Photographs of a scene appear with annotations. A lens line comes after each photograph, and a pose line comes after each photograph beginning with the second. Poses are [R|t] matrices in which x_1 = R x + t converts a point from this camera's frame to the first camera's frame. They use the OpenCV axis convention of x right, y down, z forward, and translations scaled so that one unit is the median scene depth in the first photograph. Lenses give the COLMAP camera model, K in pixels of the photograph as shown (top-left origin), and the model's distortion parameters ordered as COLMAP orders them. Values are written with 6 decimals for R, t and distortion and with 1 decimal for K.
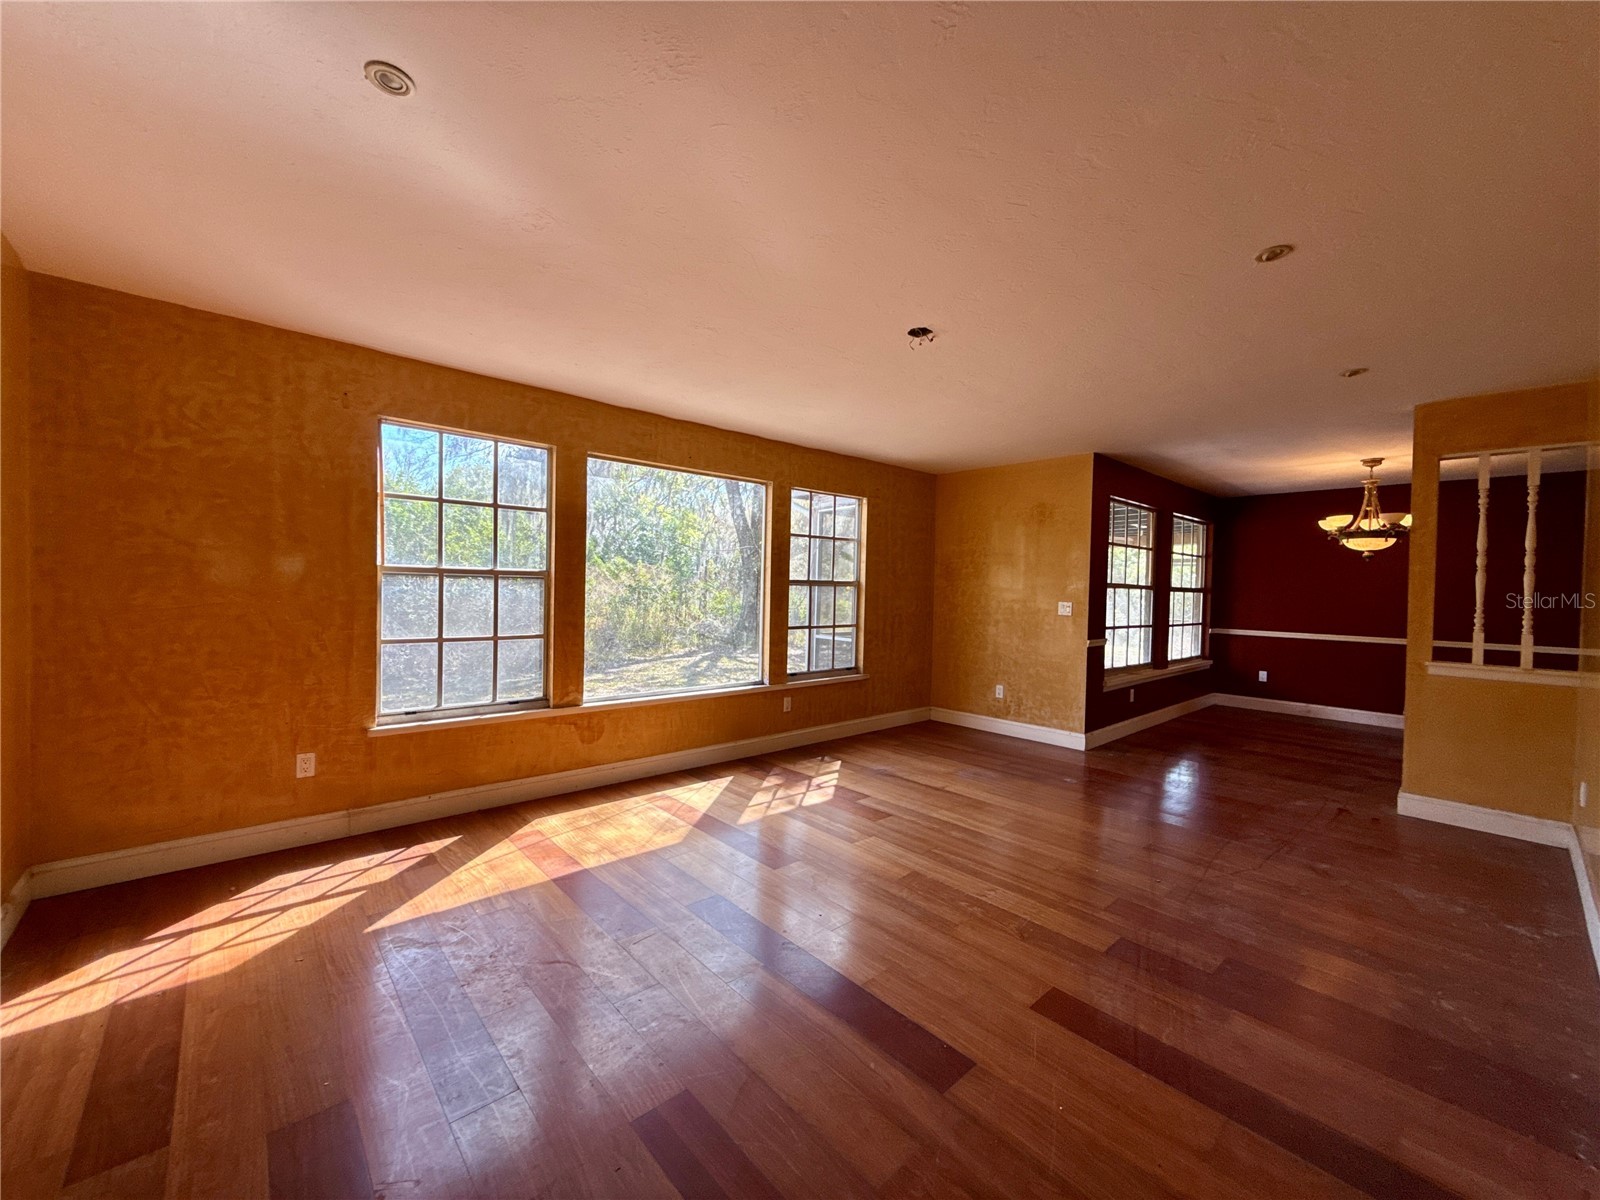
lens RADIAL K [[634.3, 0, 798.8], [0, 634.3, 597.9], [0, 0, 1]] dist [0.000088, 0.000229]
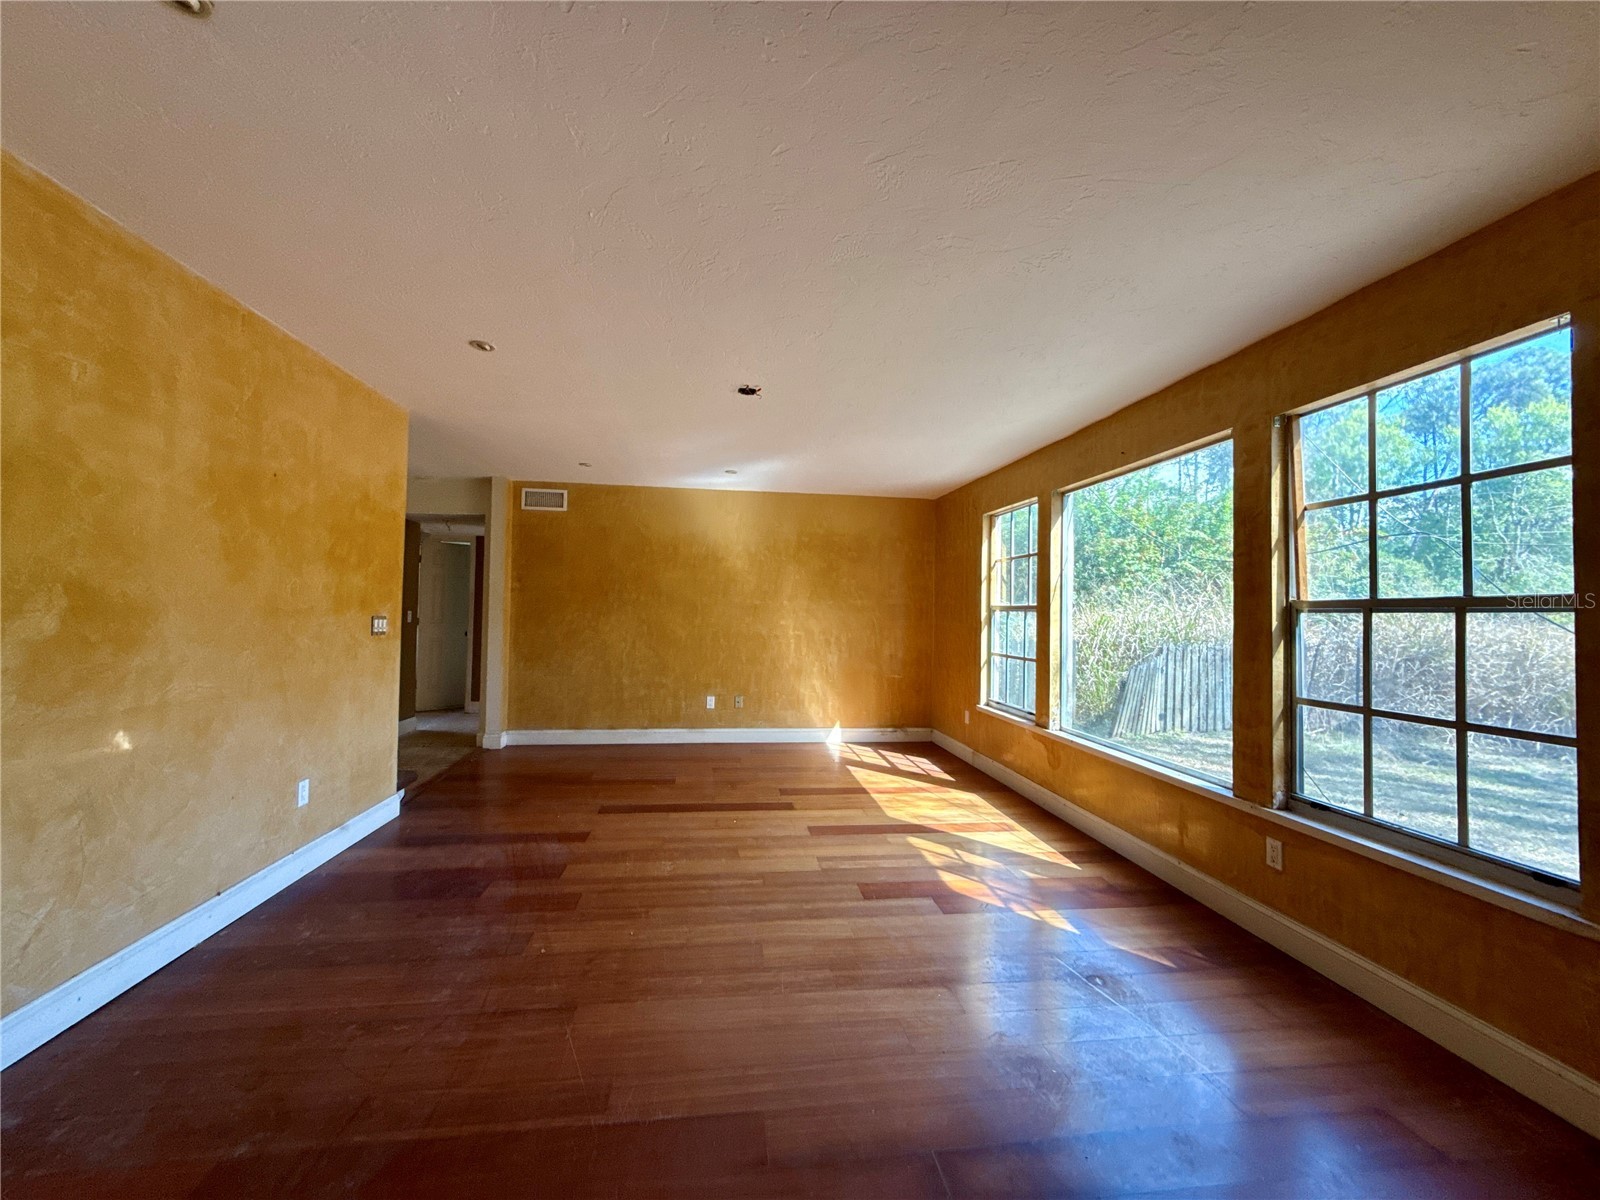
lens RADIAL K [[634.3, 0, 796.1], [0, 634.3, 596.9], [0, 0, 1]] dist [0.000088, 0.000229]
pose [[-0.560334, -0.052120, -0.826625, 0.770852], [-0.044493, 0.998471, -0.032795, 0.001577], [0.827071, 0.018403, -0.561797, 1.224055]]
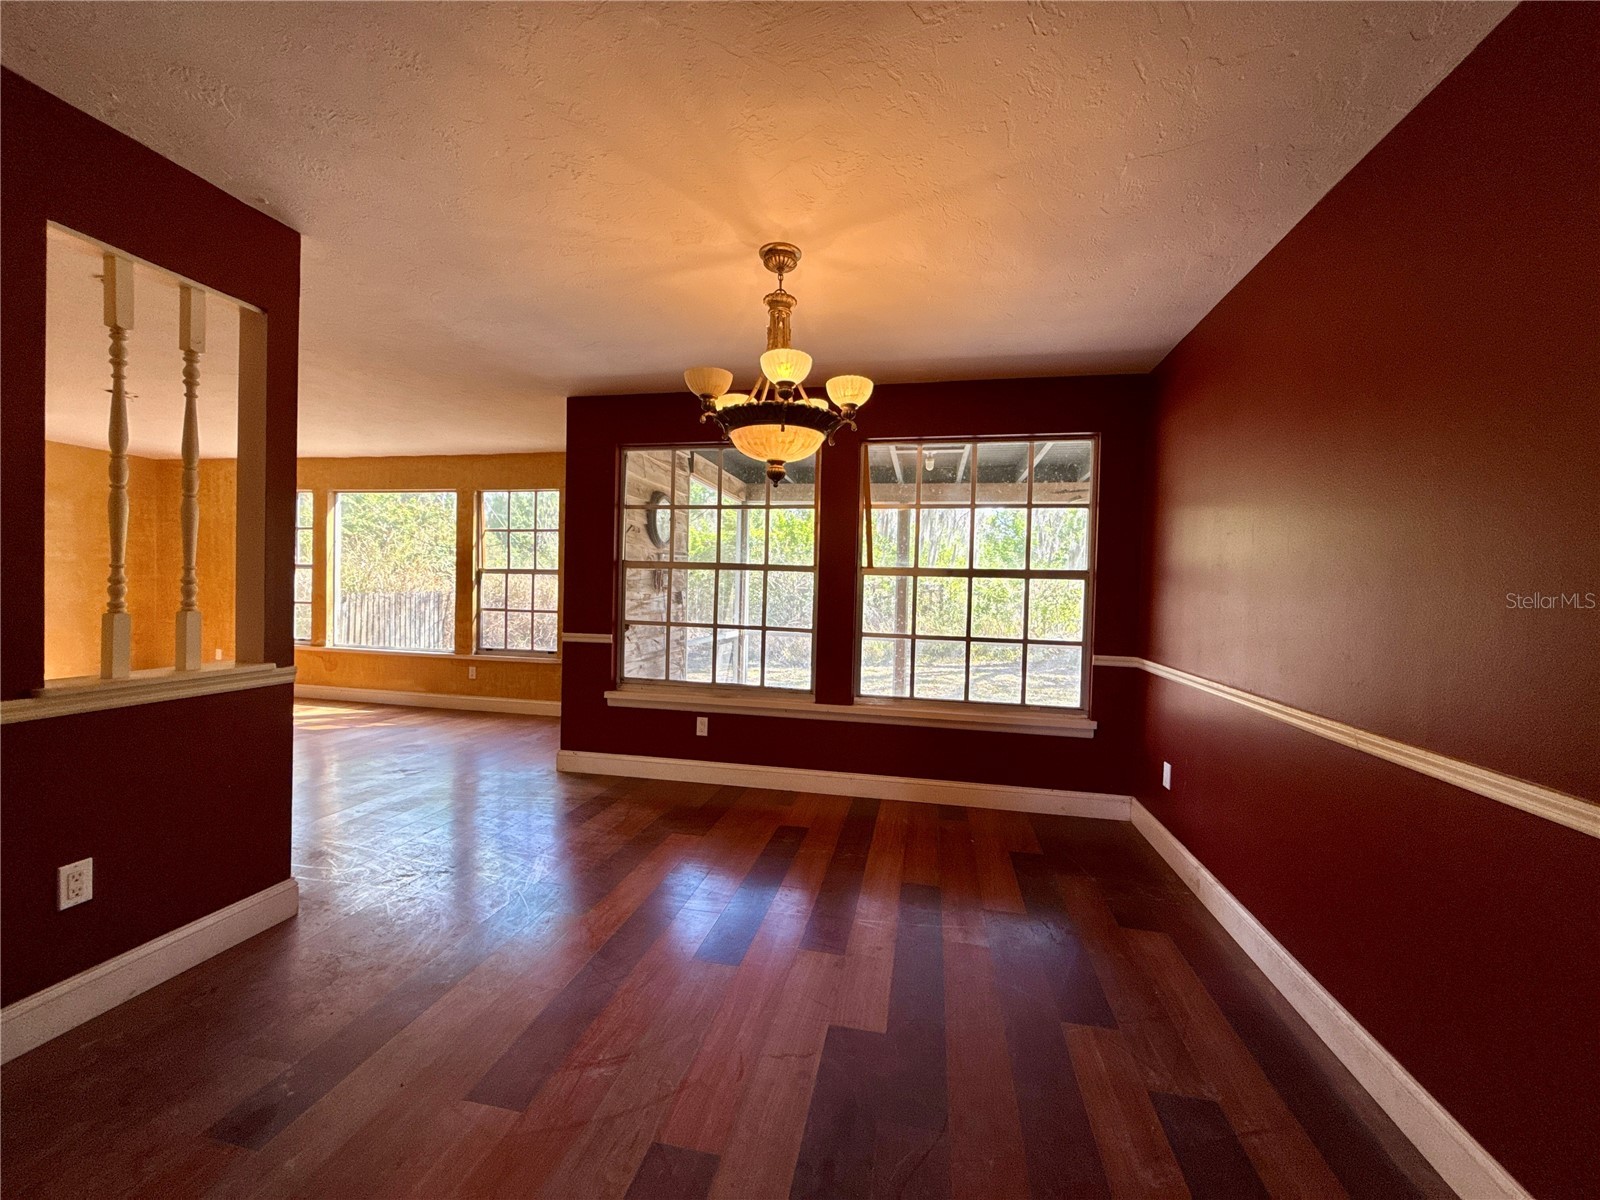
lens RADIAL K [[634.3, 0, 808.0], [0, 634.3, 603.0], [0, 0, 1]] dist [0.000088, 0.000229]
pose [[0.603457, 0.014499, -0.797264, 1.665176], [-0.024228, 0.999706, -0.000157, 0.026908], [0.797027, 0.019411, 0.603631, 0.987575]]
